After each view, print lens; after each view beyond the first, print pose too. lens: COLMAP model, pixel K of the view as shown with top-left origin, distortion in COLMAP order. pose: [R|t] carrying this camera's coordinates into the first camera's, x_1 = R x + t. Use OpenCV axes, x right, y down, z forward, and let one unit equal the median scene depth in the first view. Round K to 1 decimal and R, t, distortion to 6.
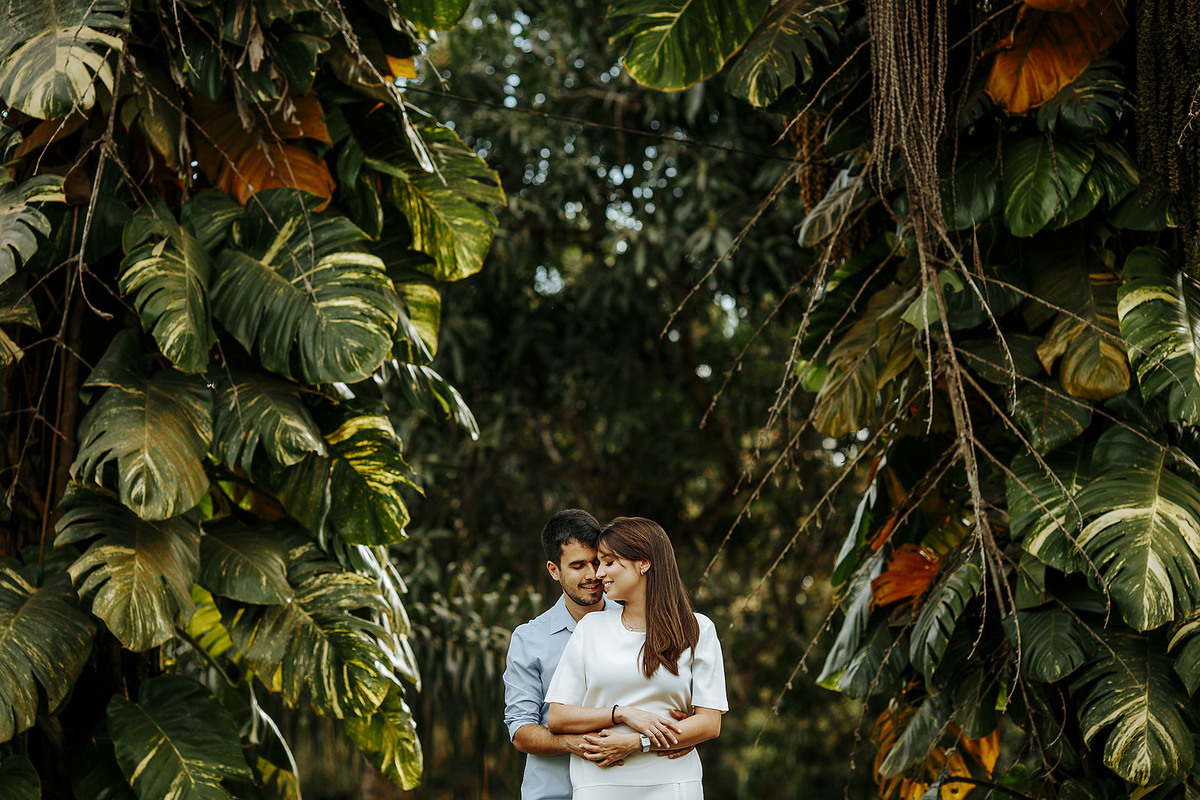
lens RADIAL K [[4887.9, 0, 599.6], [0, 4887.9, 393.4], [0, 0, 1]] dist [0.261853, 0.000000]
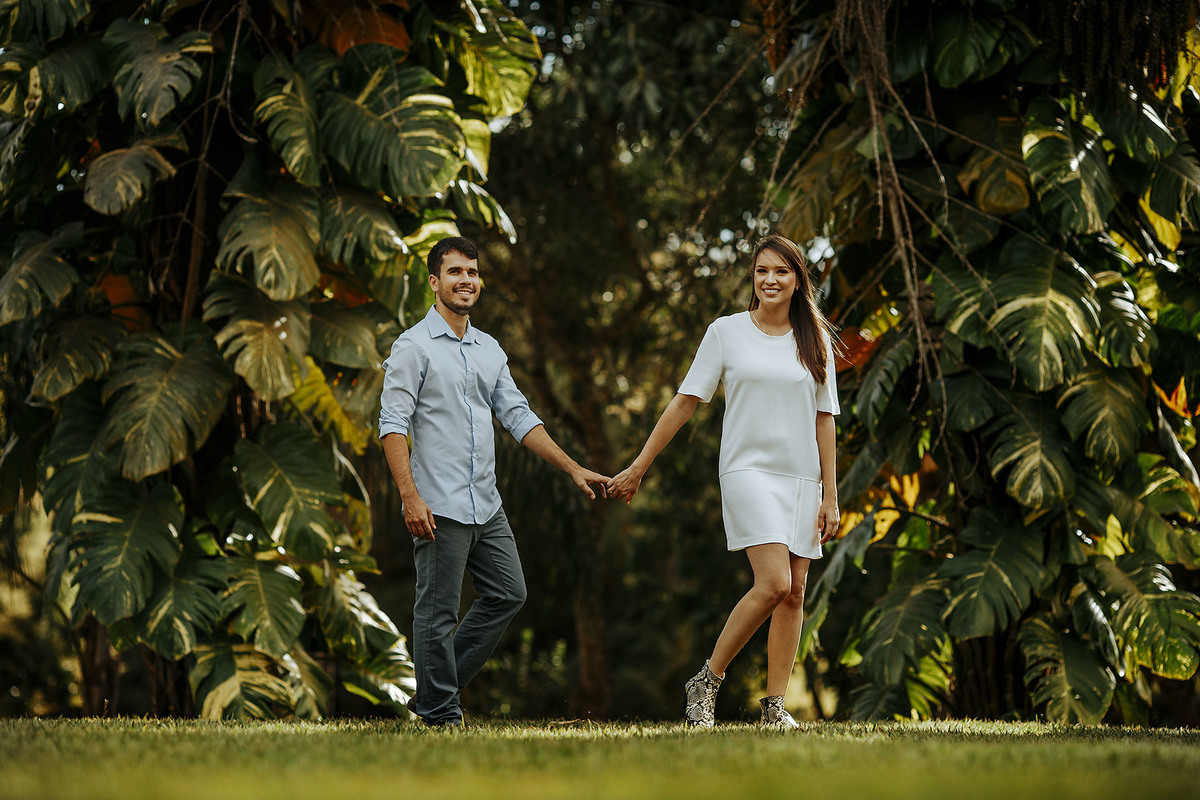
lens RADIAL K [[4887.9, 0, 602.6], [0, 4887.9, 411.5], [0, 0, 1]] dist [0.261853, 0.000000]
pose [[0.998375, 0.007325, 0.056514, -0.077443], [-0.009185, 0.999423, 0.032712, 0.011961], [-0.056241, -0.033178, 0.997866, -0.289709]]
